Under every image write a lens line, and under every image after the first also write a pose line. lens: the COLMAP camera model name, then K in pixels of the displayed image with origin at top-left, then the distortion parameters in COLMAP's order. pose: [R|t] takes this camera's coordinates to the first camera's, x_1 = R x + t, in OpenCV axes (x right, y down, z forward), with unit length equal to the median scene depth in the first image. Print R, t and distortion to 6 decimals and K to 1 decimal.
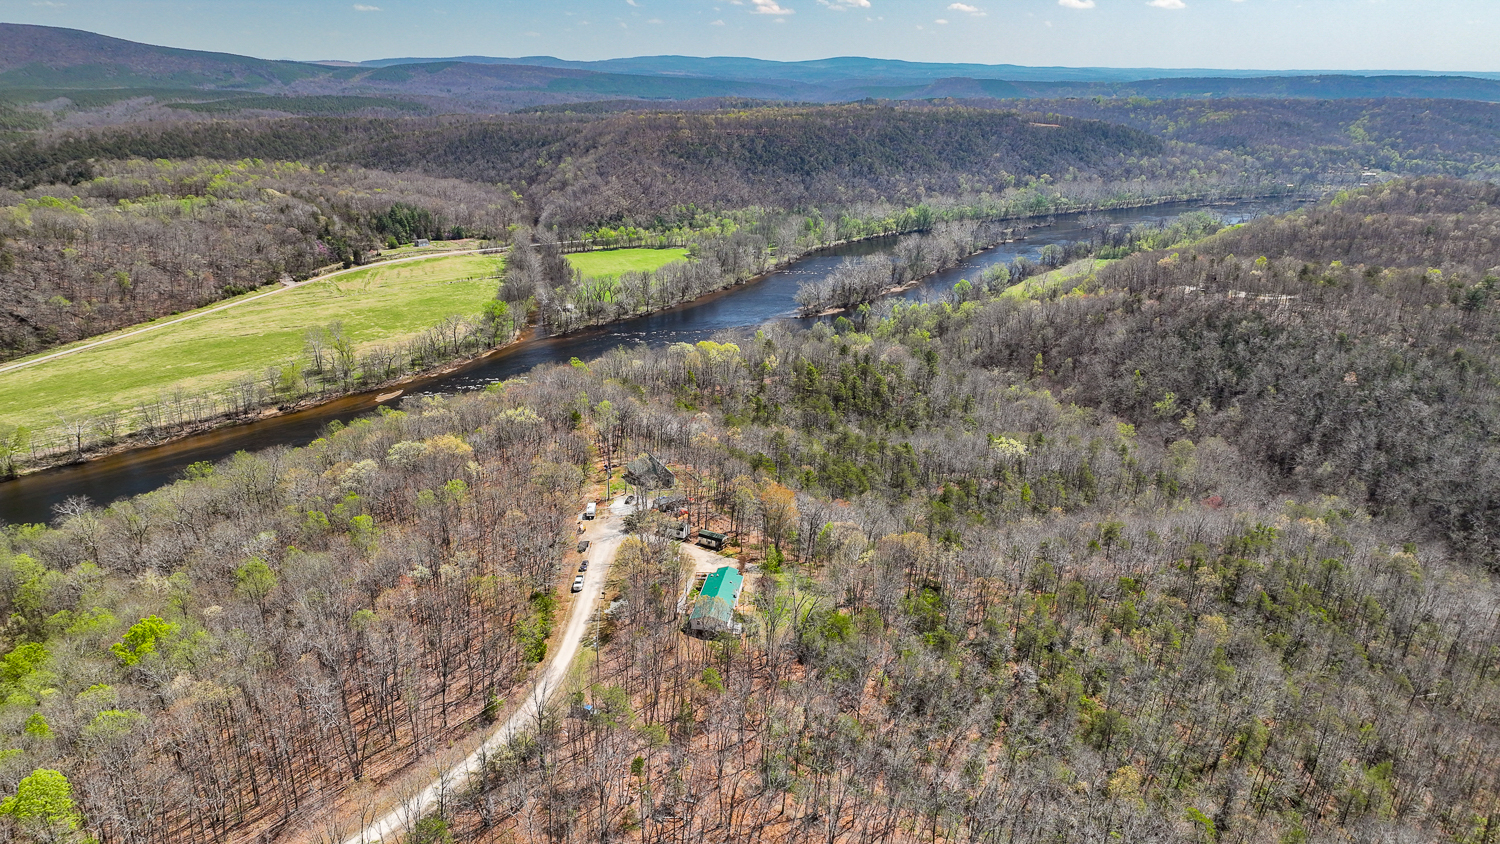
lens RADIAL K [[1052.2, 0, 748.1], [0, 1052.2, 422.0], [0, 0, 1]] dist [0.001404, 0.013176]
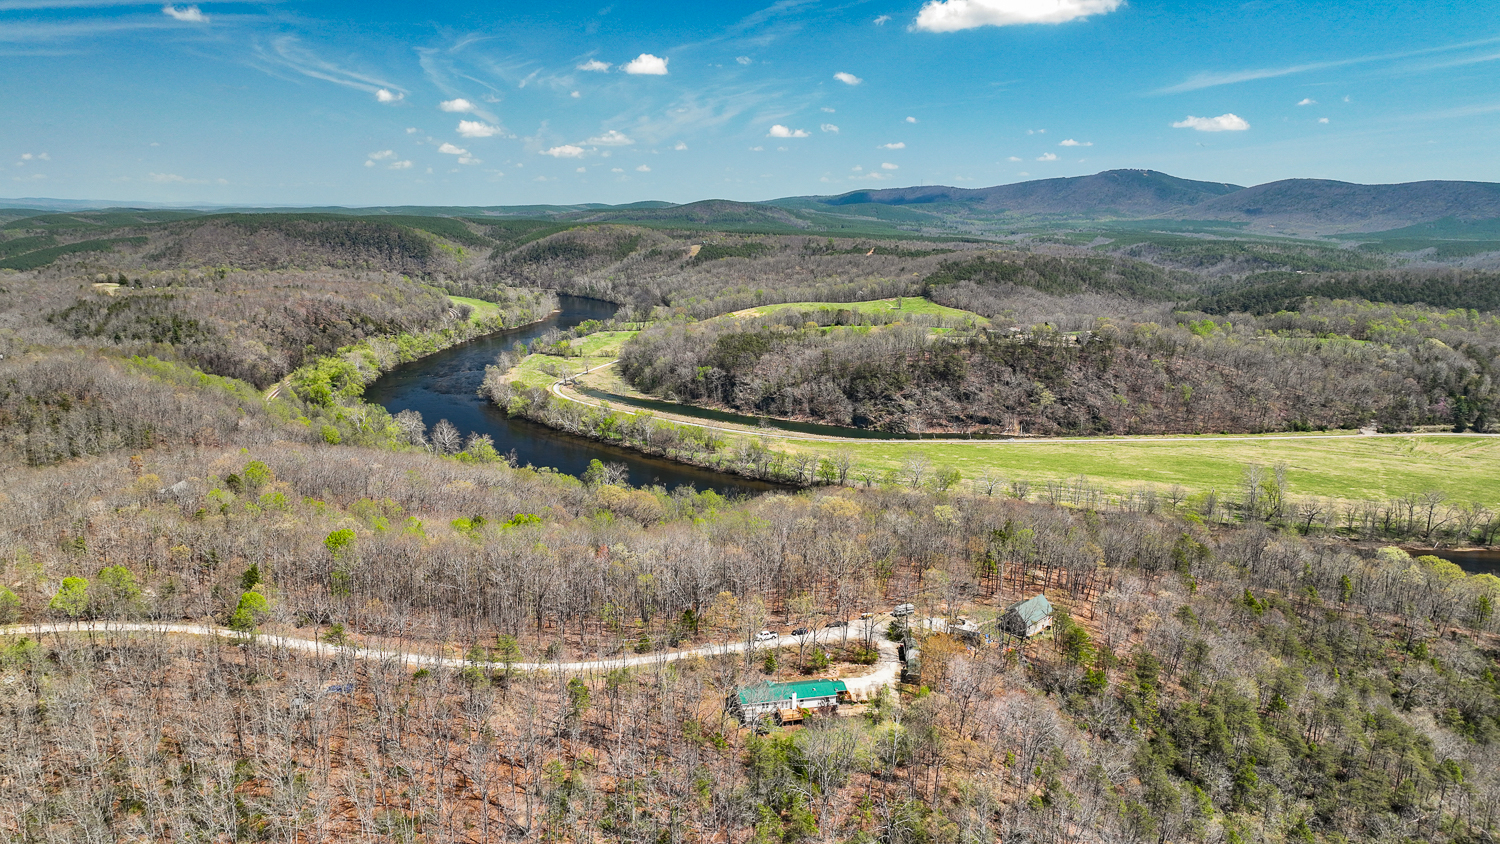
lens RADIAL K [[1052.2, 0, 748.1], [0, 1052.2, 422.0], [0, 0, 1]] dist [0.001404, 0.013176]
pose [[0.369281, 0.185183, -0.910680, 0.189037], [-0.308100, 0.948919, 0.068024, -0.030365], [0.876759, 0.255461, 0.407472, 0.117133]]
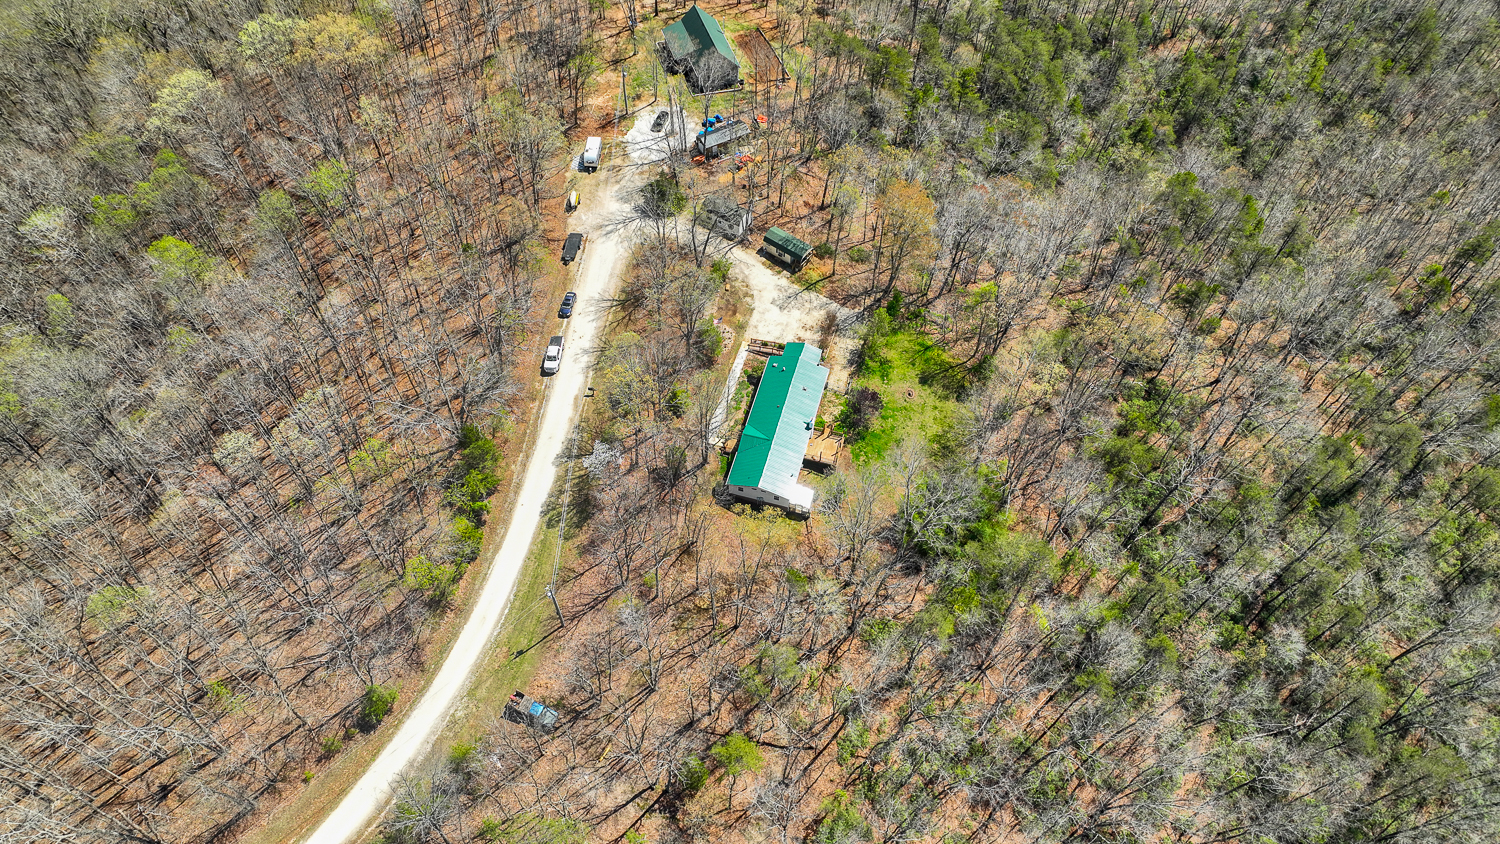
lens RADIAL K [[1052.2, 0, 748.1], [0, 1052.2, 422.0], [0, 0, 1]] dist [0.001404, 0.013176]
pose [[0.992858, 0.092746, -0.075045, -0.000455], [-0.030090, 0.803353, 0.594742, -0.042791], [0.115448, -0.588236, 0.800406, 0.123284]]
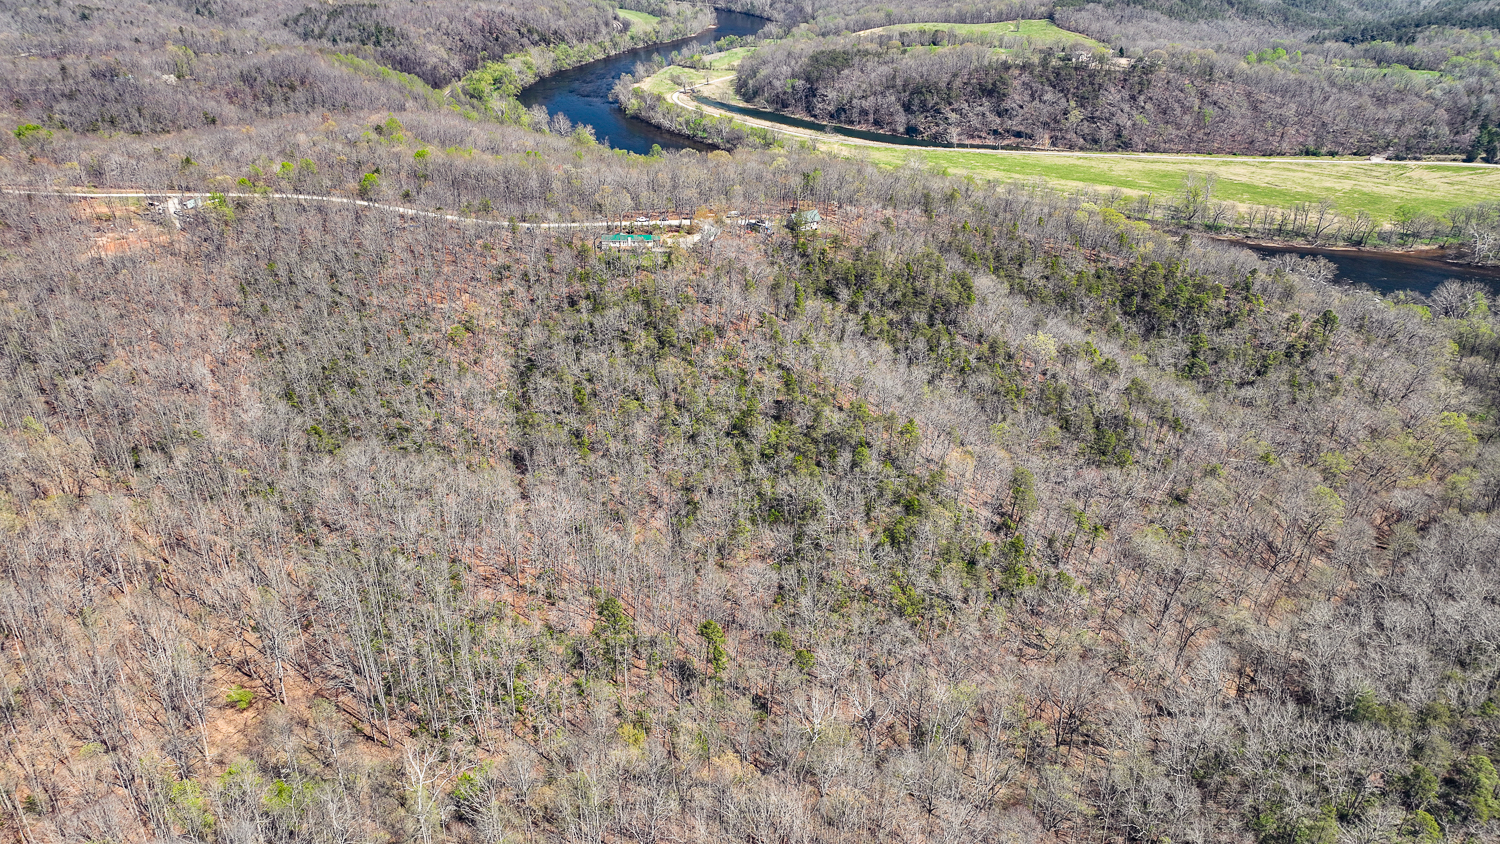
lens RADIAL K [[1052.2, 0, 748.1], [0, 1052.2, 422.0], [0, 0, 1]] dist [0.001404, 0.013176]
pose [[0.176497, 0.430431, -0.885200, 0.419914], [-0.328959, 0.873402, 0.359104, -0.067297], [0.927704, 0.227814, 0.295746, 0.167816]]
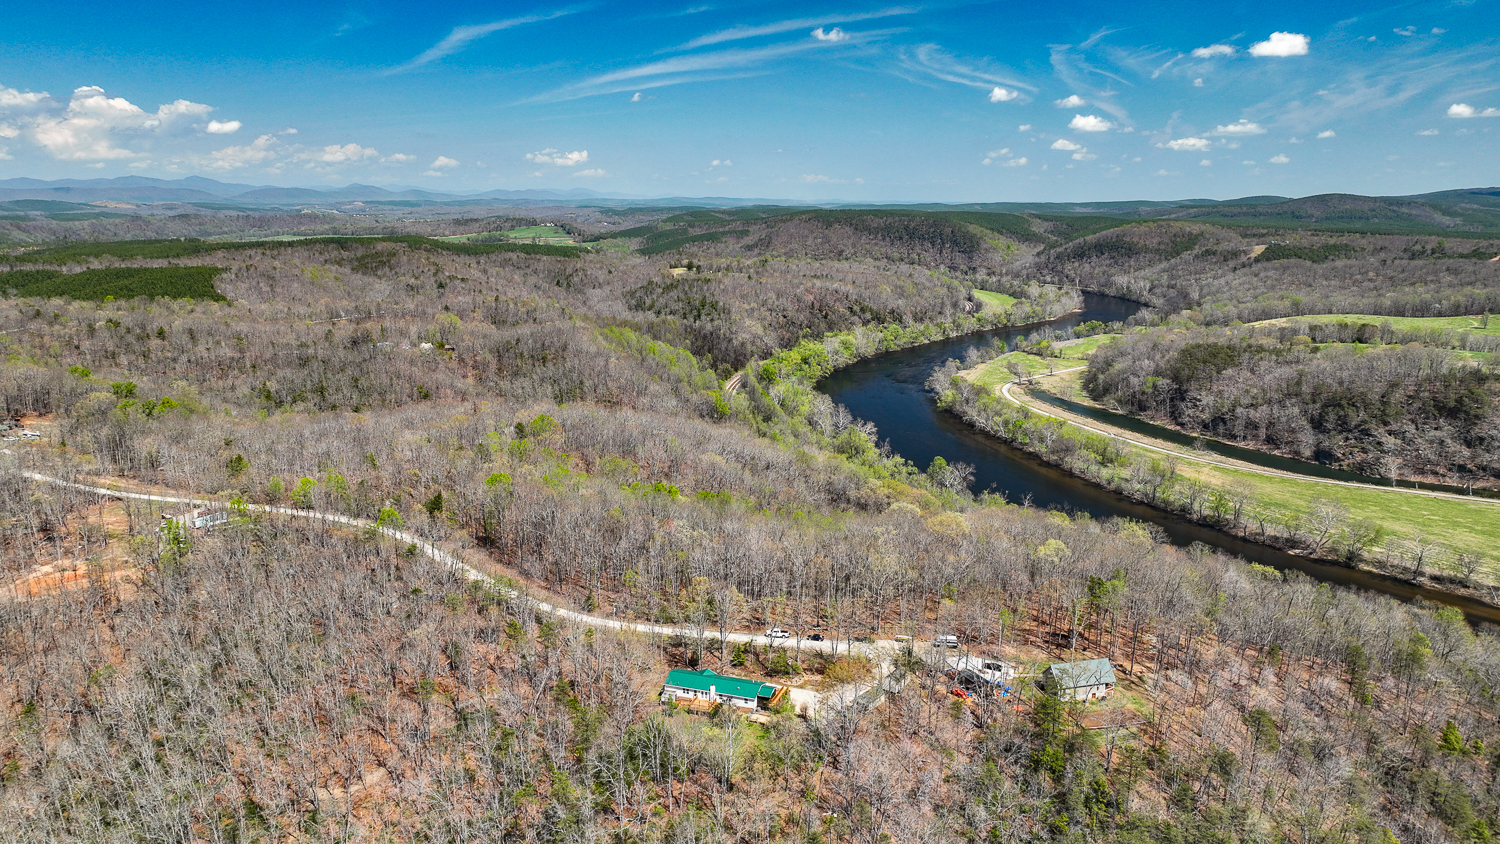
lens RADIAL K [[1052.2, 0, 748.1], [0, 1052.2, 422.0], [0, 0, 1]] dist [0.001404, 0.013176]
pose [[-0.178525, 0.199044, -0.963592, 0.203086], [-0.325030, 0.912419, 0.248692, -0.073304], [0.928700, 0.357594, -0.098195, 0.241828]]
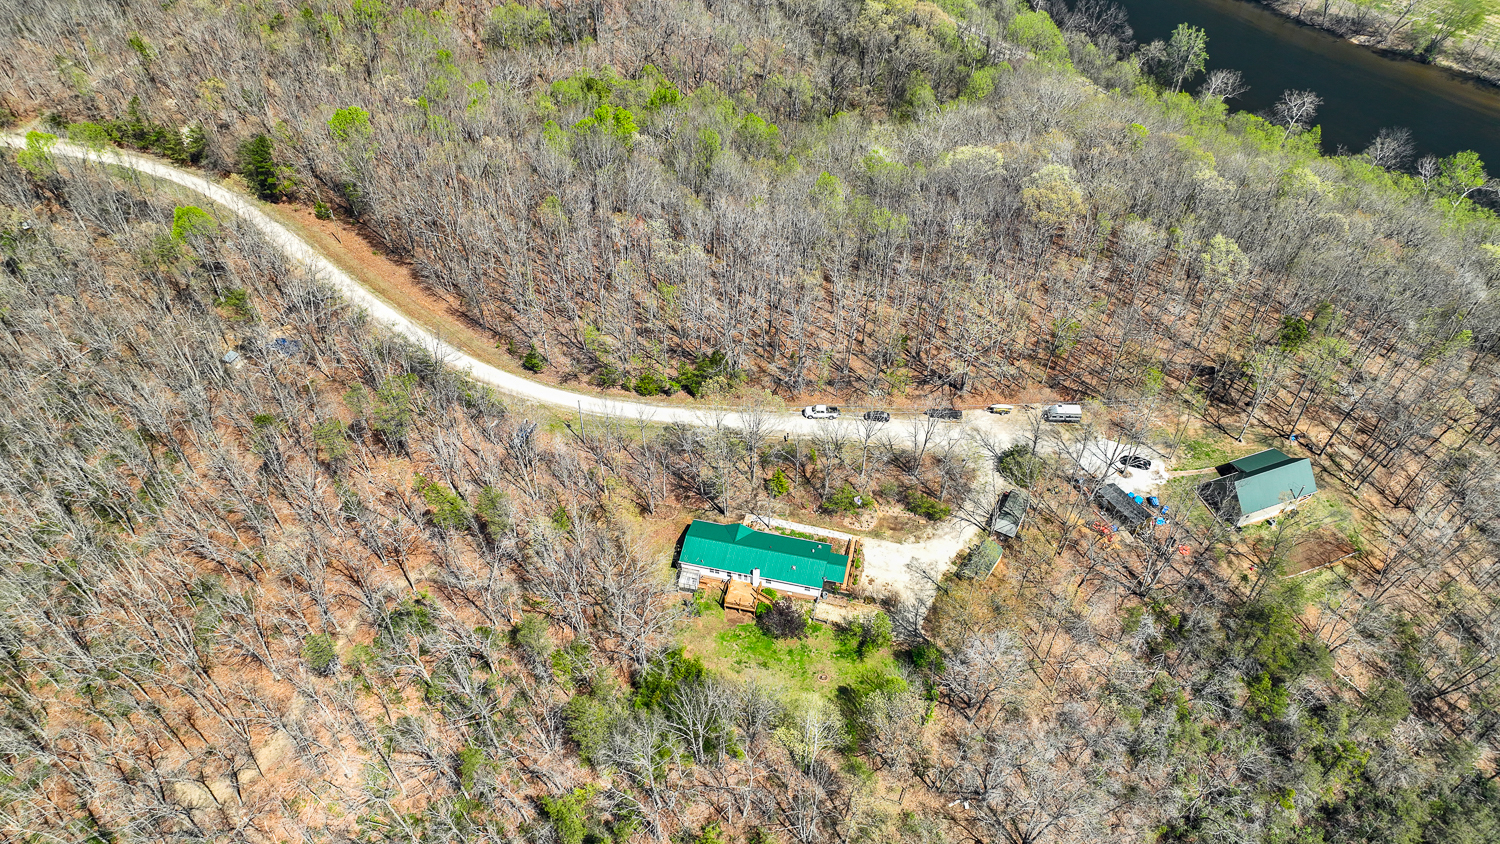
lens RADIAL K [[1052.2, 0, 748.1], [0, 1052.2, 422.0], [0, 0, 1]] dist [0.001404, 0.013176]
pose [[-0.074173, 0.695722, -0.714471, 0.090992], [-0.327067, 0.659845, 0.676485, -0.078814], [0.942086, 0.283857, 0.178605, 0.198597]]
